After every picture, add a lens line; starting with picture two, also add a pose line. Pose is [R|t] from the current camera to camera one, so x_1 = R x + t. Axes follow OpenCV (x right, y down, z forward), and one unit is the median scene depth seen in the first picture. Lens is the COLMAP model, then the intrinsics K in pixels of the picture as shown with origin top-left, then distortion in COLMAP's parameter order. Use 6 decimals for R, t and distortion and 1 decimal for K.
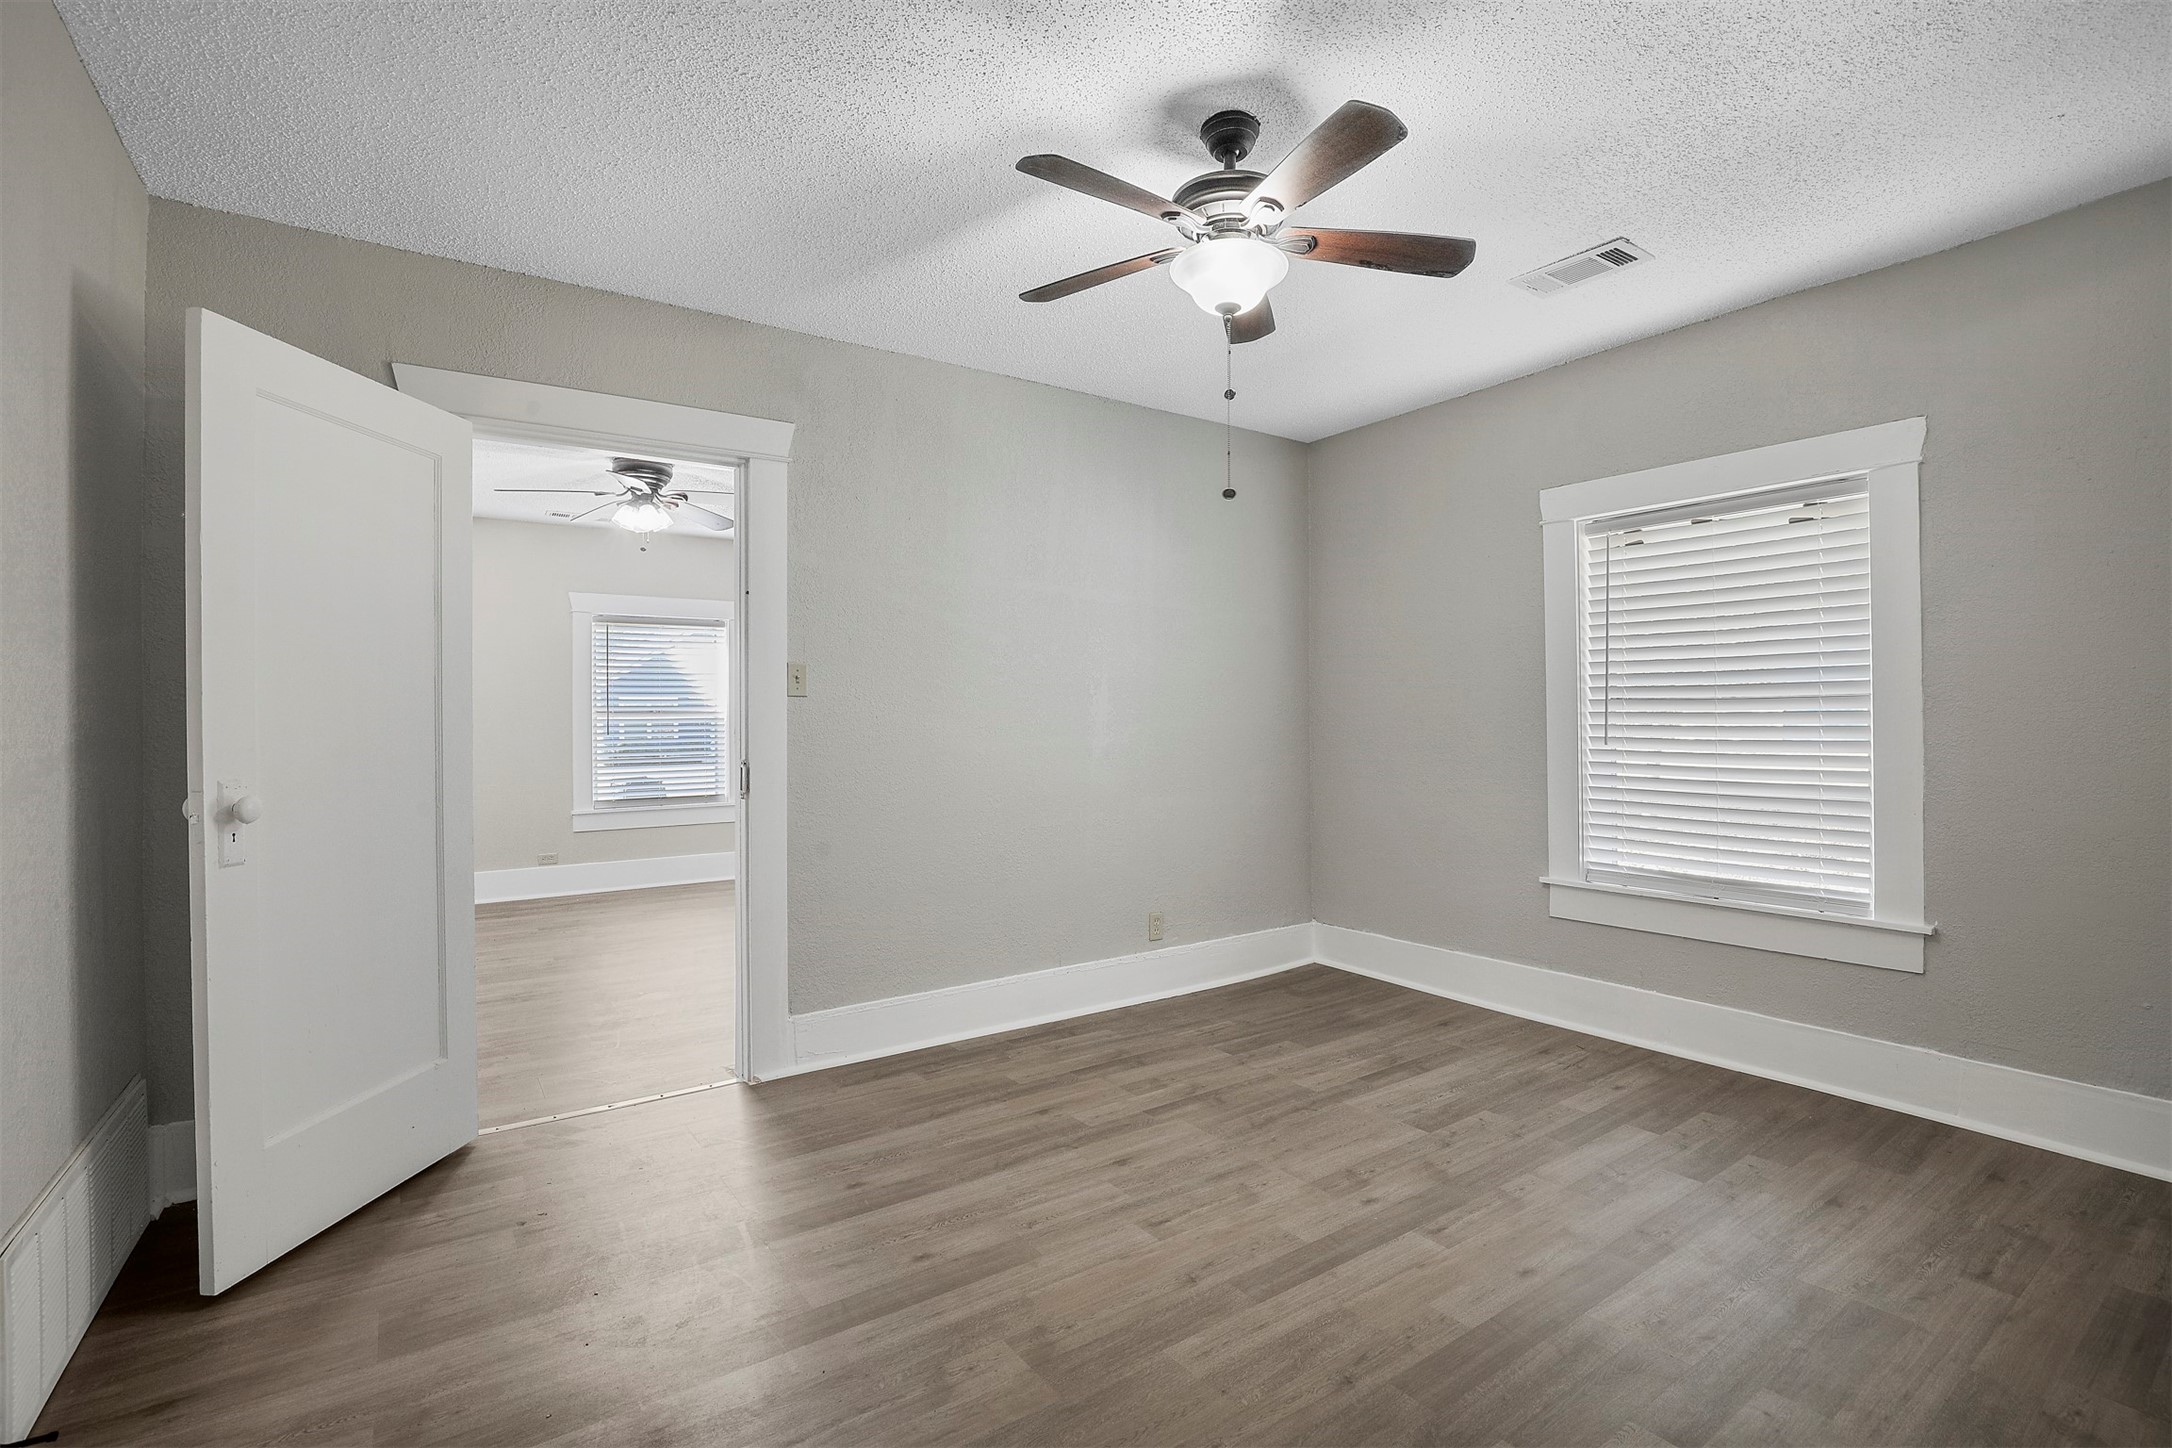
lens RADIAL K [[998.6, 0, 1086.0], [0, 998.6, 724.0], [0, 0, 1]] dist [-0.000031, 0.000059]
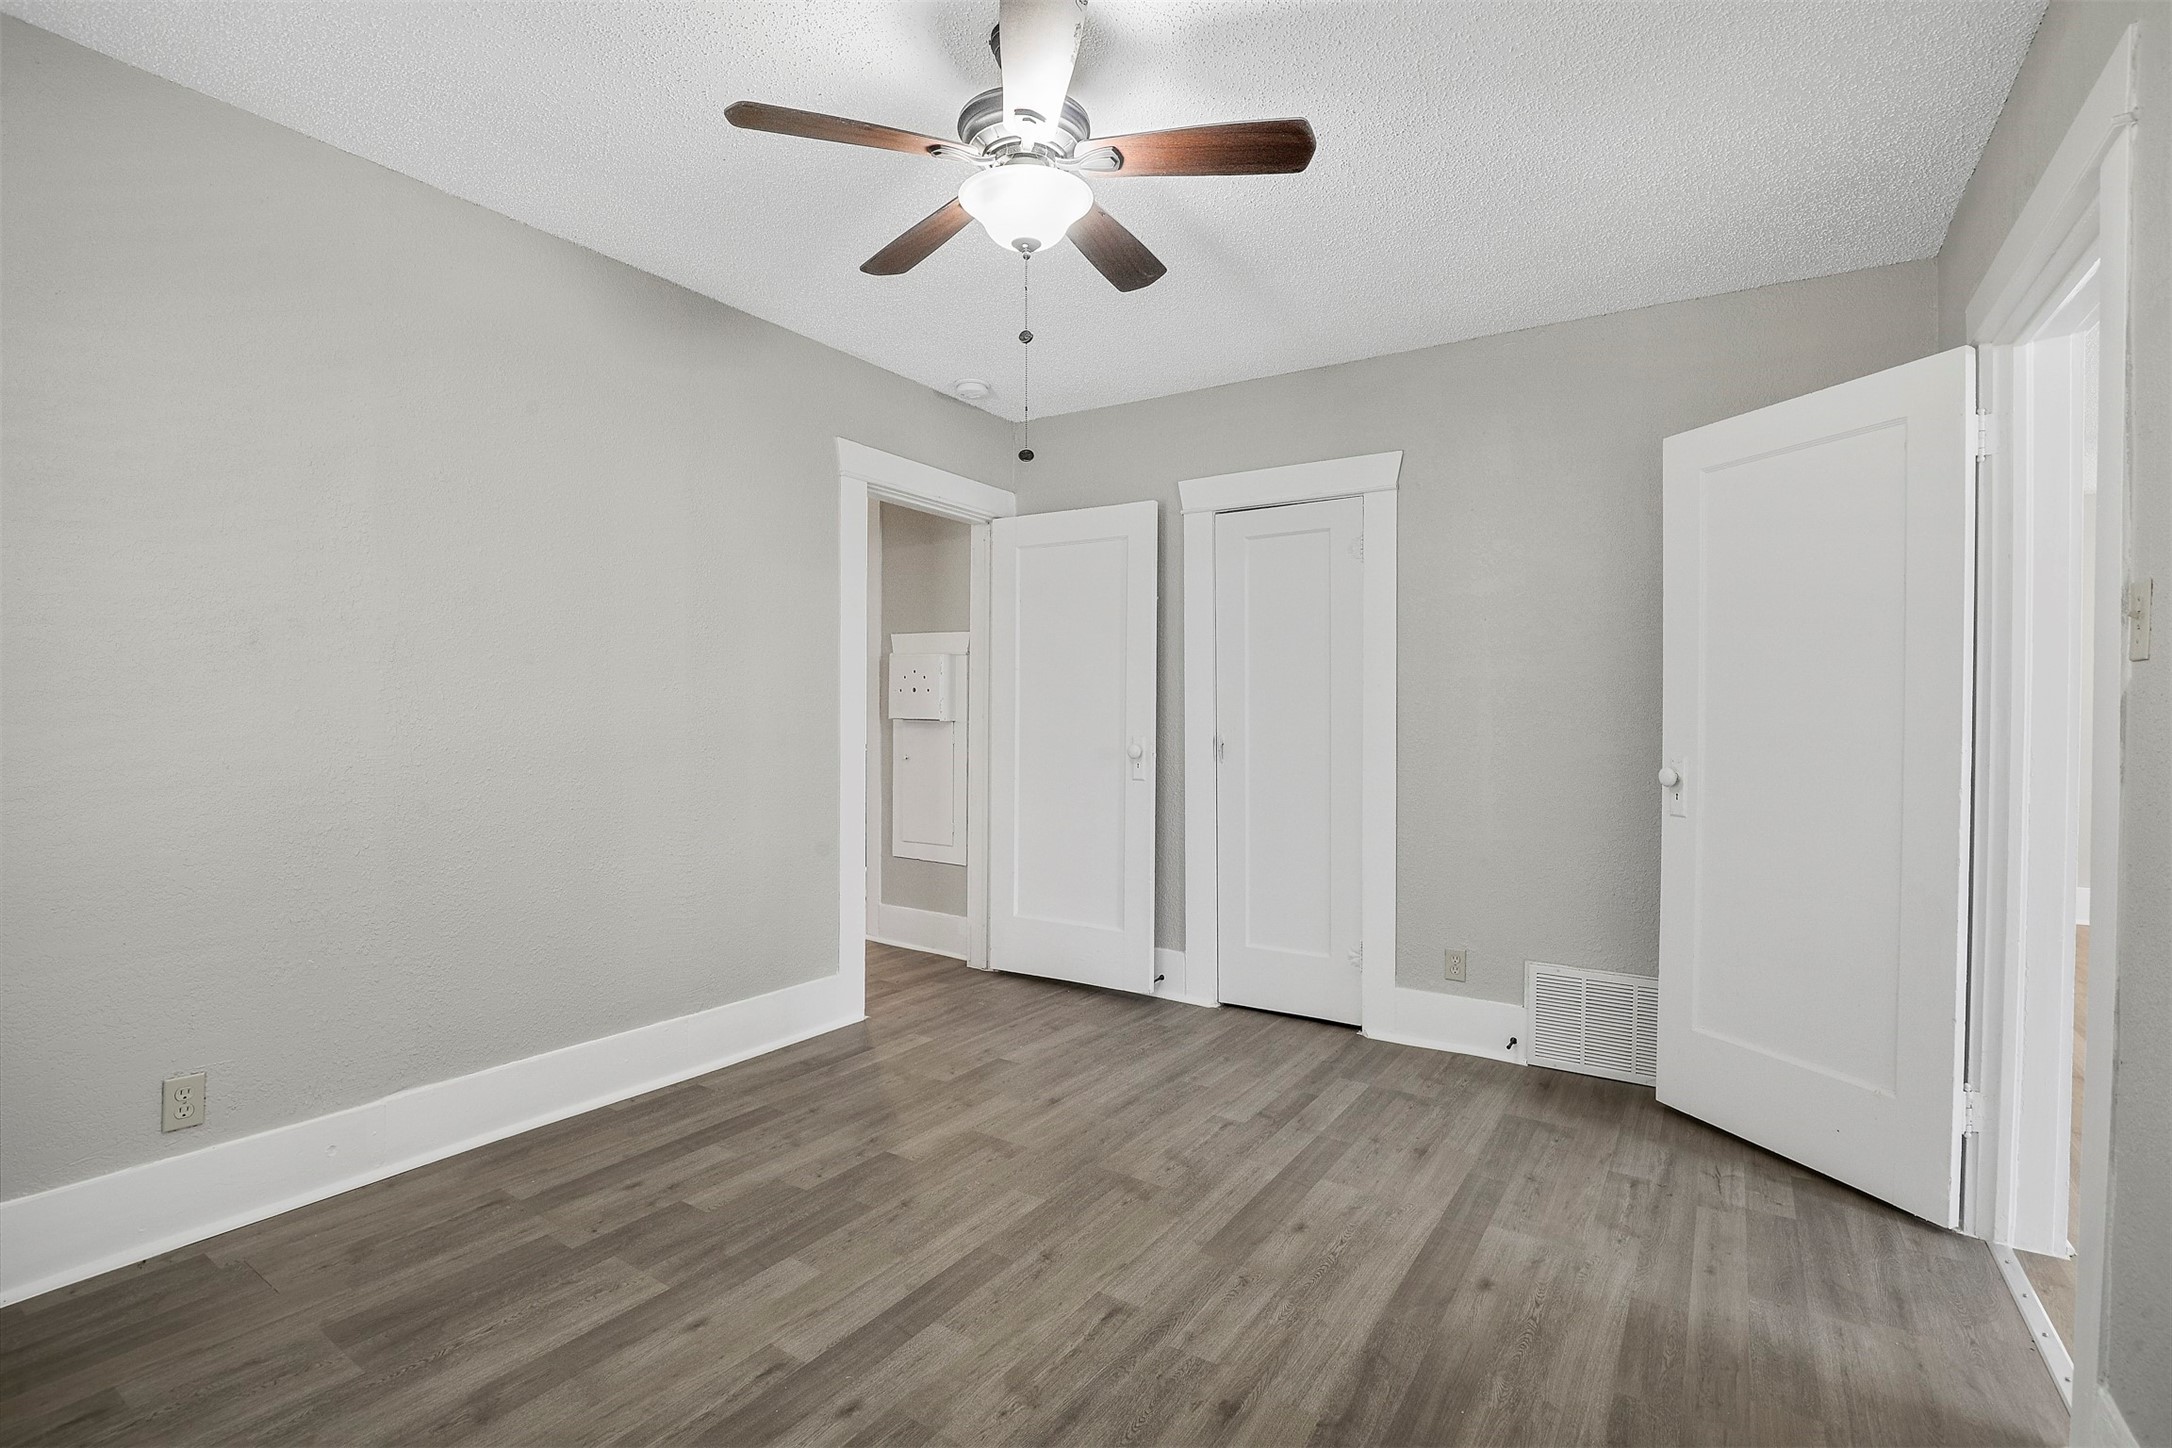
lens RADIAL K [[998.6, 0, 1086.0], [0, 998.6, 724.0], [0, 0, 1]] dist [-0.000031, 0.000059]
pose [[-0.929737, 0.000069, -0.368223, 0.410396], [-0.004884, 0.999910, 0.012521, -0.004135], [0.368191, 0.013439, -0.929653, 1.802984]]
